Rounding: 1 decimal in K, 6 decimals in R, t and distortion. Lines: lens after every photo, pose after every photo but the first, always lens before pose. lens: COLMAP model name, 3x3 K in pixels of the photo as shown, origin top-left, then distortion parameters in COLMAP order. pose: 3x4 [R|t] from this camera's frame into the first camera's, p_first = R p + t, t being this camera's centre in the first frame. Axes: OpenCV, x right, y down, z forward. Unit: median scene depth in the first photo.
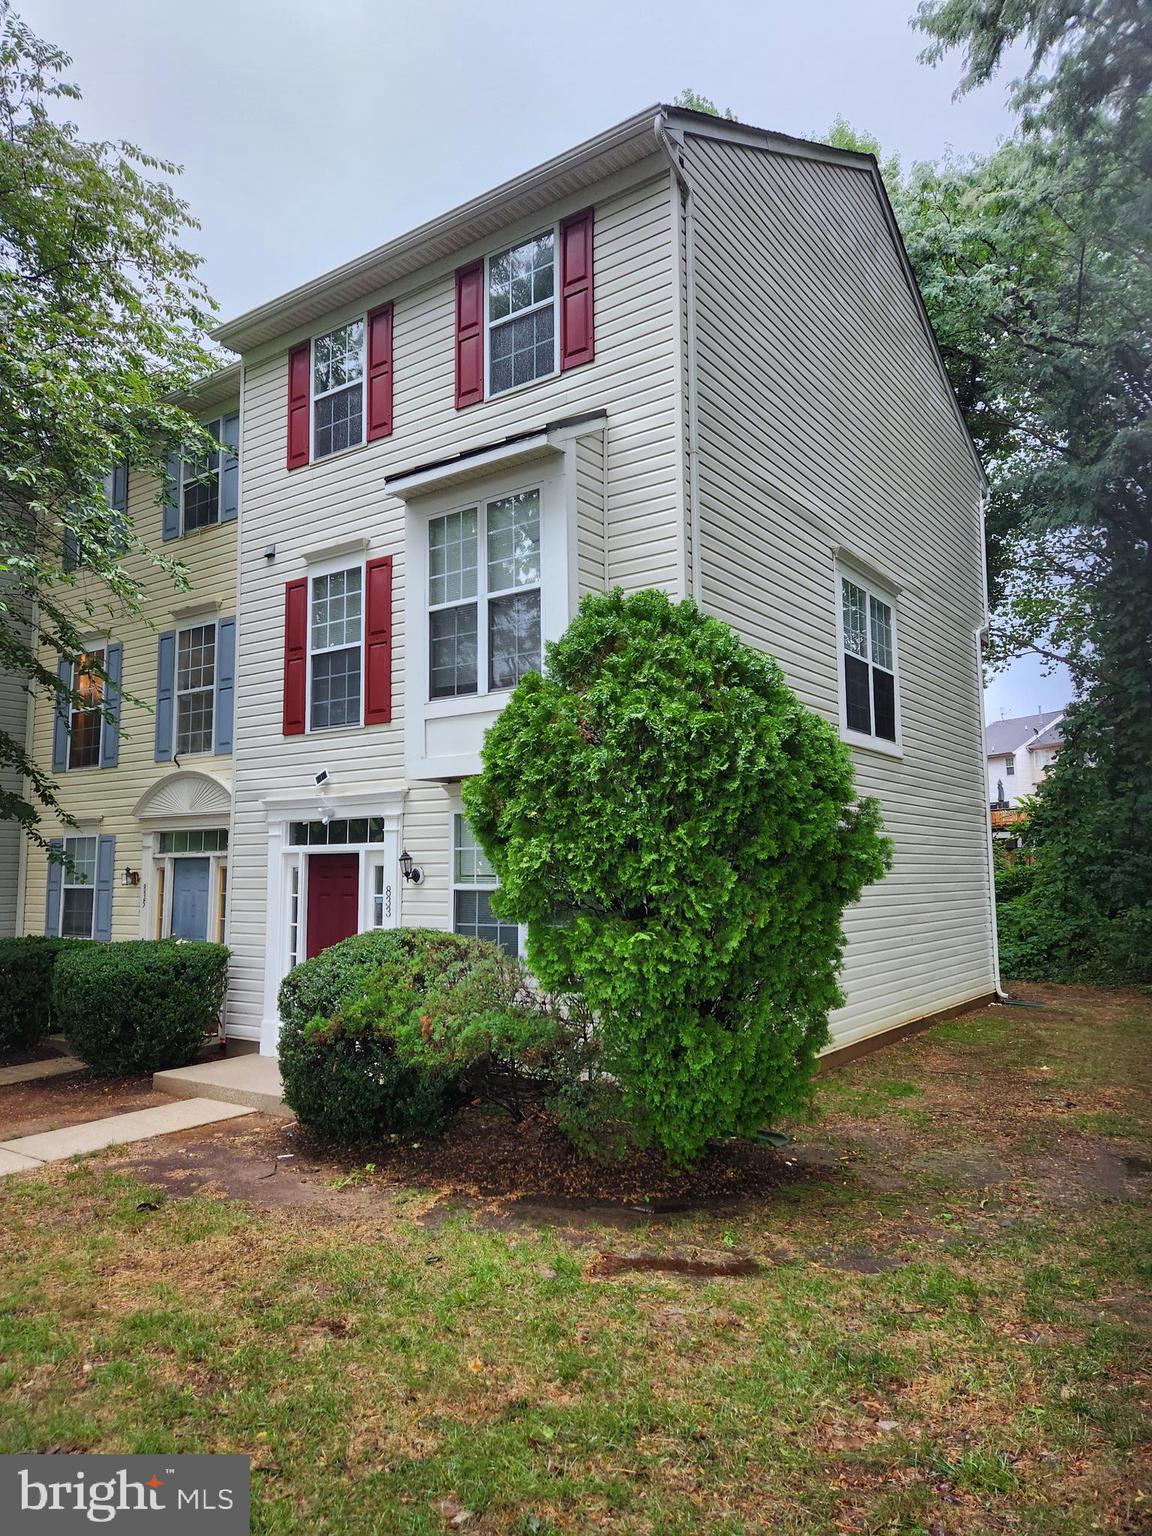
lens RADIAL K [[1031.7, 0, 567.3], [0, 1031.7, 766.0], [0, 0, 1]] dist [0.095138, -0.061130]
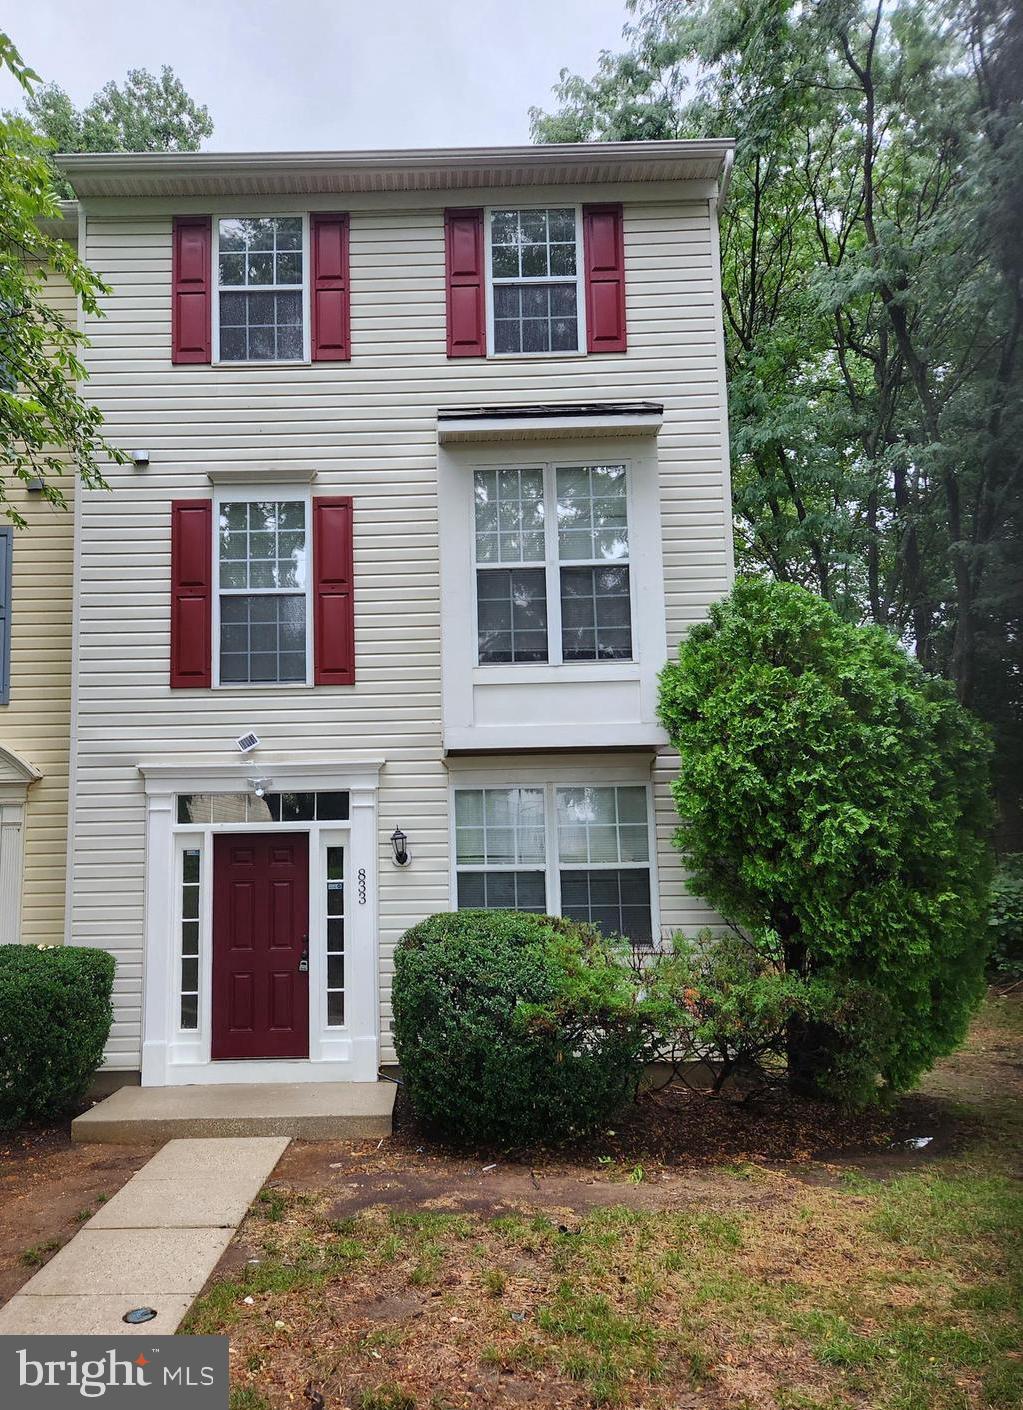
lens RADIAL K [[1002.7, 0, 511.2], [0, 1002.7, 766.8], [0, 0, 1]] dist [0.063143, -0.002192]
pose [[0.816440, 0.052799, 0.575011, -0.553771], [-0.045275, 0.998598, -0.027409, 0.045505], [-0.575652, -0.003656, 0.817686, 0.223316]]
